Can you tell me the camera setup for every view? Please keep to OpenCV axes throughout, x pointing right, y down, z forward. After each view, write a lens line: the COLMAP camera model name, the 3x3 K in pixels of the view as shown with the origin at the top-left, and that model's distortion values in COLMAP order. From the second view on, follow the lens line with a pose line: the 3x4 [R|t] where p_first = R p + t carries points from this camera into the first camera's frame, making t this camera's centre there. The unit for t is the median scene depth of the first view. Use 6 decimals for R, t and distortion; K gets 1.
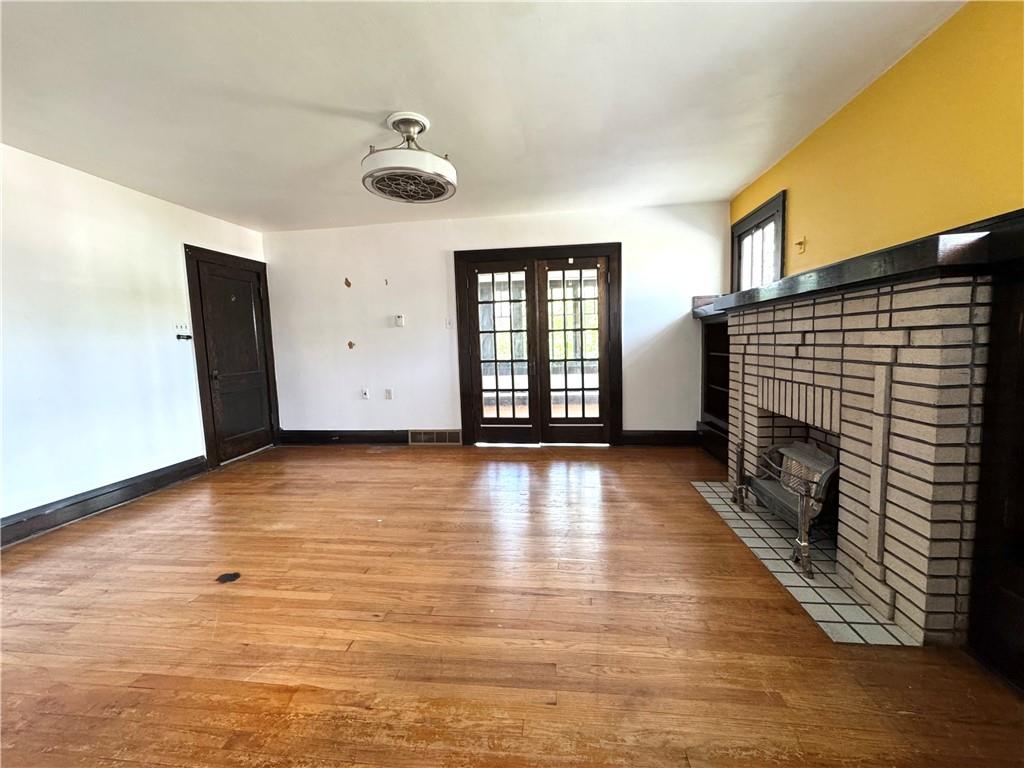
lens RADIAL K [[411.3, 0, 512.6], [0, 411.3, 380.7], [0, 0, 1]] dist [-0.004651, -0.000397]
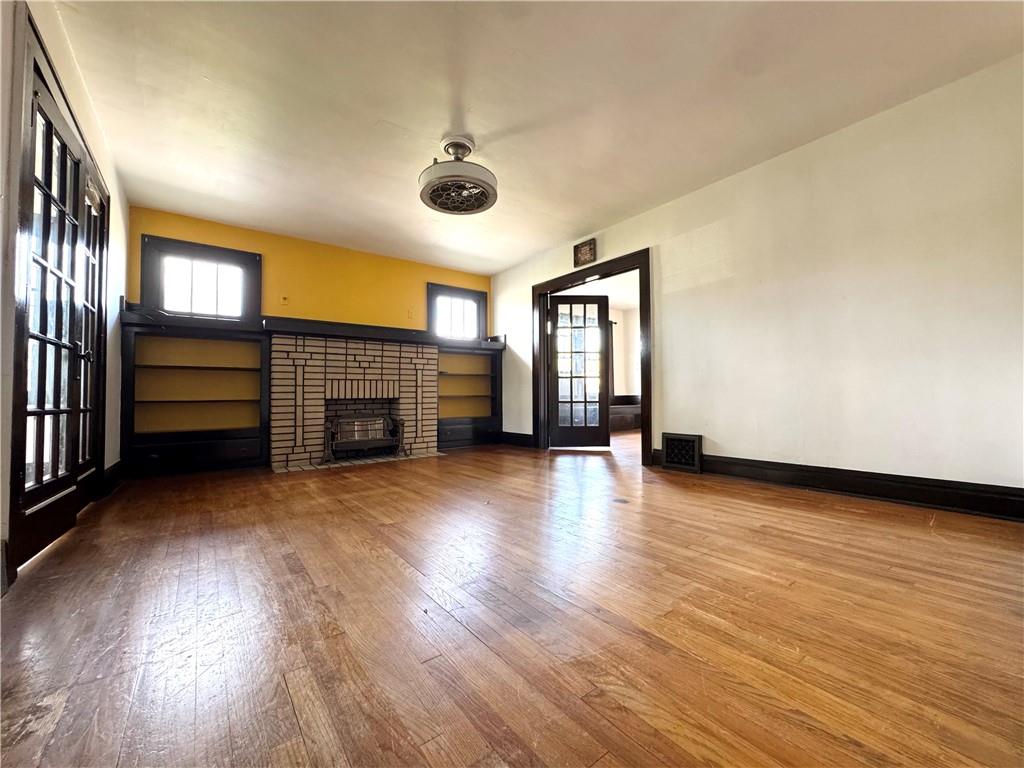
lens RADIAL K [[411.3, 0, 512.4], [0, 411.3, 382.3], [0, 0, 1]] dist [-0.004651, -0.000397]
pose [[-0.693627, 0.050412, 0.718568, -1.472553], [0.086098, 0.996199, 0.013220, 0.059903], [-0.715170, 0.071037, -0.695331, 2.196774]]
